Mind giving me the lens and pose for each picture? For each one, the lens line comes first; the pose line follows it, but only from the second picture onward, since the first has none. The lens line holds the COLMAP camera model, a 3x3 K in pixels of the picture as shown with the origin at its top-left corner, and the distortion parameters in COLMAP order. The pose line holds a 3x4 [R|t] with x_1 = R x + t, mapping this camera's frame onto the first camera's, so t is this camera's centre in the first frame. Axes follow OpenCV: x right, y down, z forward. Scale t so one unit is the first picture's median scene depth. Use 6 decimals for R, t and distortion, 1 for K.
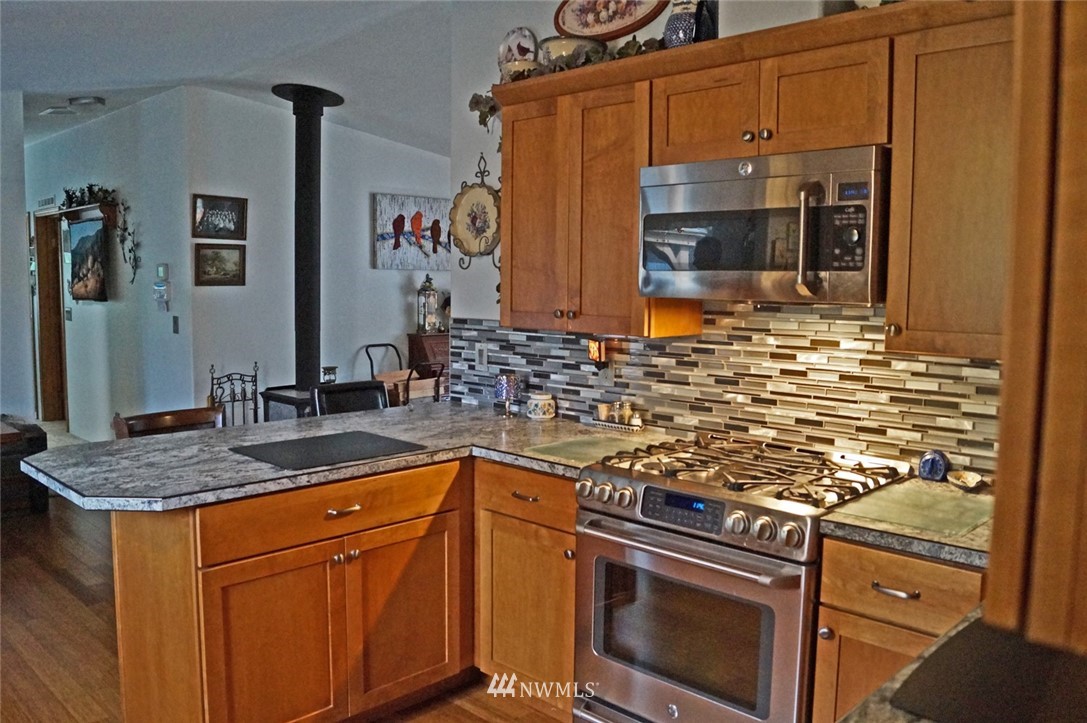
lens RADIAL K [[866.2, 0, 546.8], [0, 866.2, 360.2], [0, 0, 1]] dist [-0.082327, 0.010135]
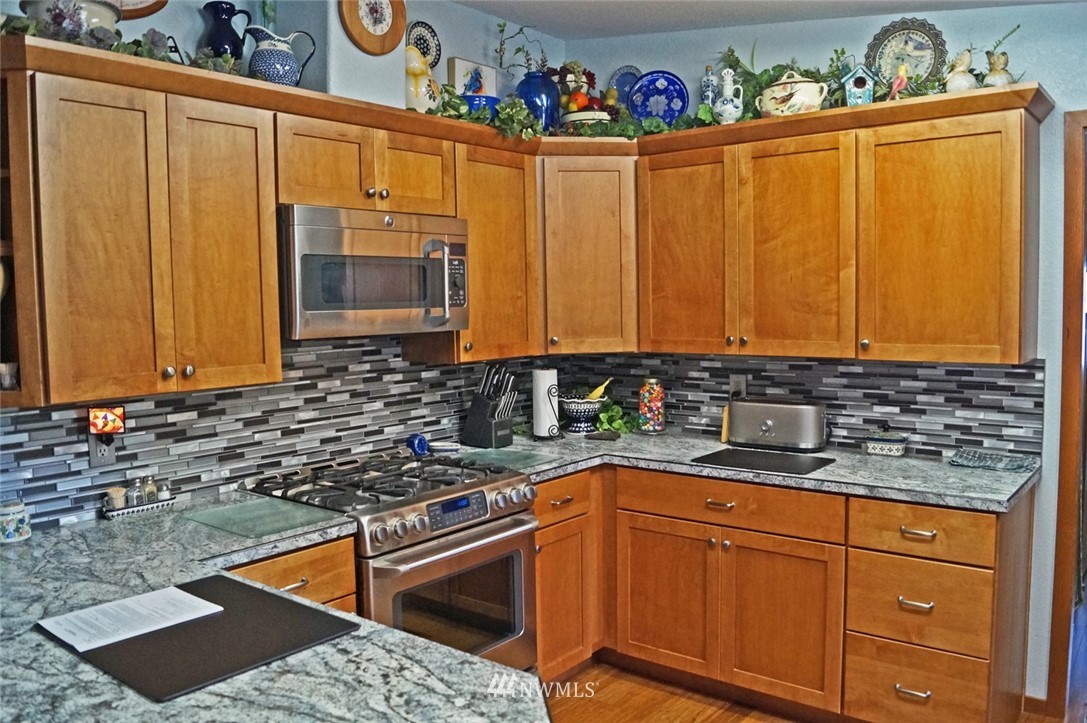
lens RADIAL K [[866.2, 0, 542.9], [0, 866.2, 362.8], [0, 0, 1]] dist [-0.082327, 0.010135]
pose [[-0.099516, -0.075456, 0.992171, -0.835622], [0.117761, 0.989220, 0.087043, -0.094050], [-0.988043, 0.125501, -0.089557, 0.788837]]
